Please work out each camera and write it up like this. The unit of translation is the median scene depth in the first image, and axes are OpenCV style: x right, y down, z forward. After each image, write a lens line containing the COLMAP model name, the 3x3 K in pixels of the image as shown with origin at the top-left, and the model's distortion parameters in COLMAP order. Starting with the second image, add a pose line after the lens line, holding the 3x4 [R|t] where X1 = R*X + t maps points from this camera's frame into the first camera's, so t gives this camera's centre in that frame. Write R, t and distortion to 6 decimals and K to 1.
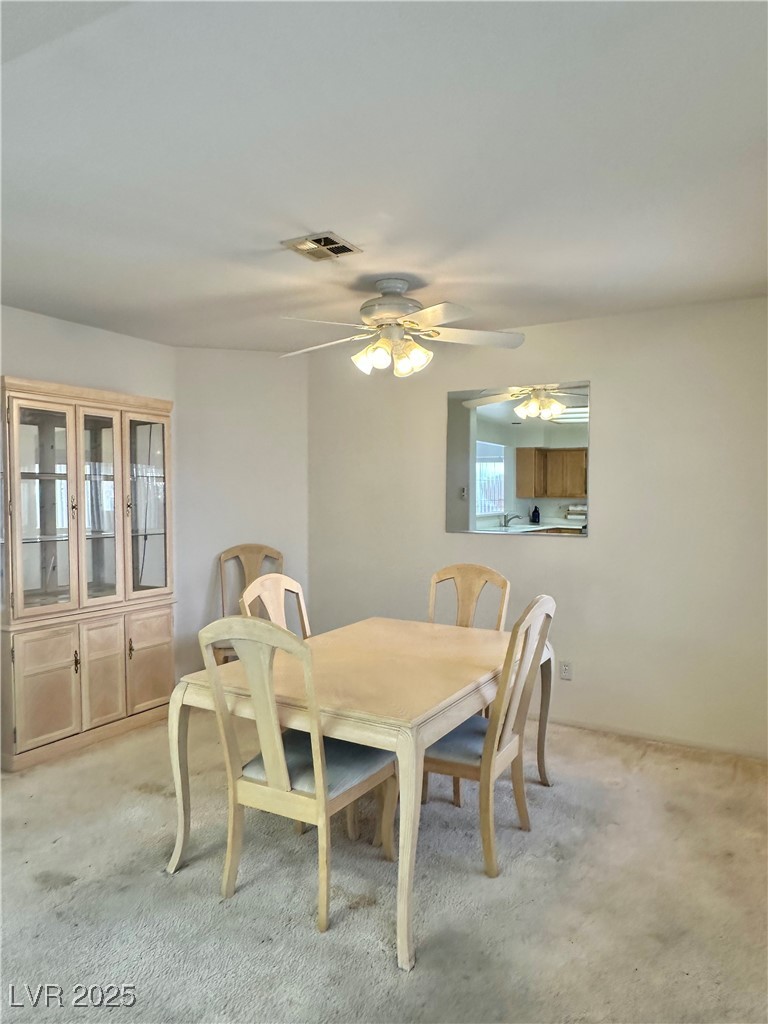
lens RADIAL K [[678.3, 0, 382.7], [0, 678.3, 515.2], [0, 0, 1]] dist [-0.004397, 0.002093]
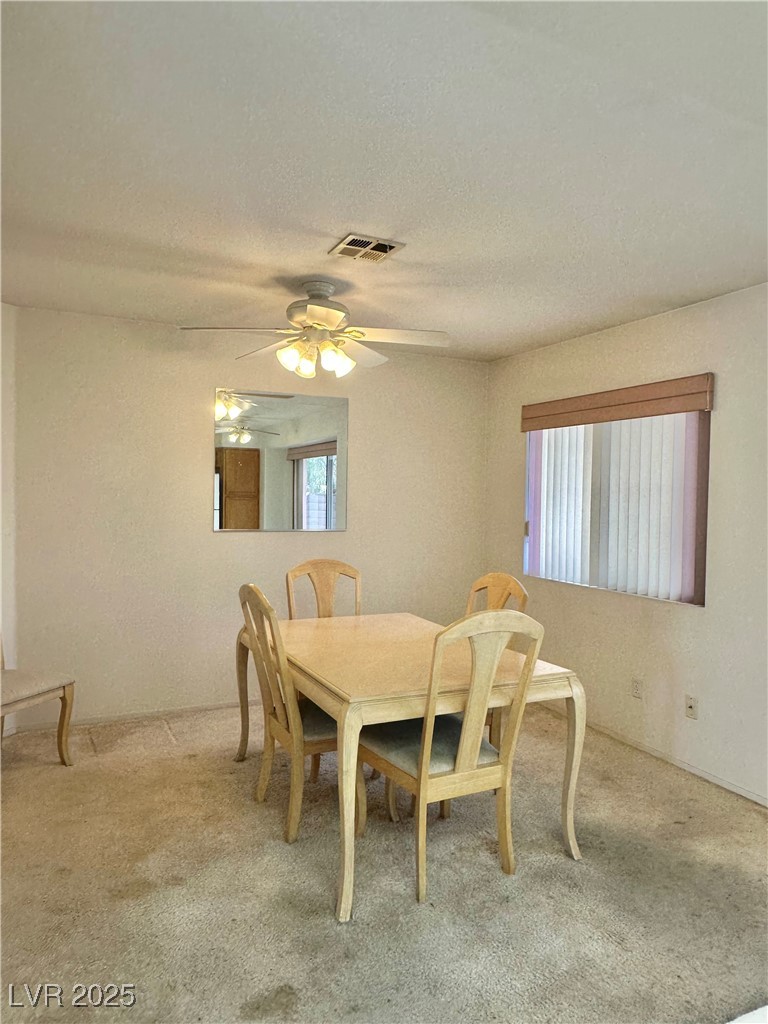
lens RADIAL K [[678.3, 0, 383.2], [0, 678.3, 510.9], [0, 0, 1]] dist [-0.004397, 0.002093]
pose [[0.567794, -0.013312, 0.823063, -0.940194], [0.011793, 0.999898, 0.008037, -0.015320], [-0.823086, 0.005142, 0.567894, 0.422112]]
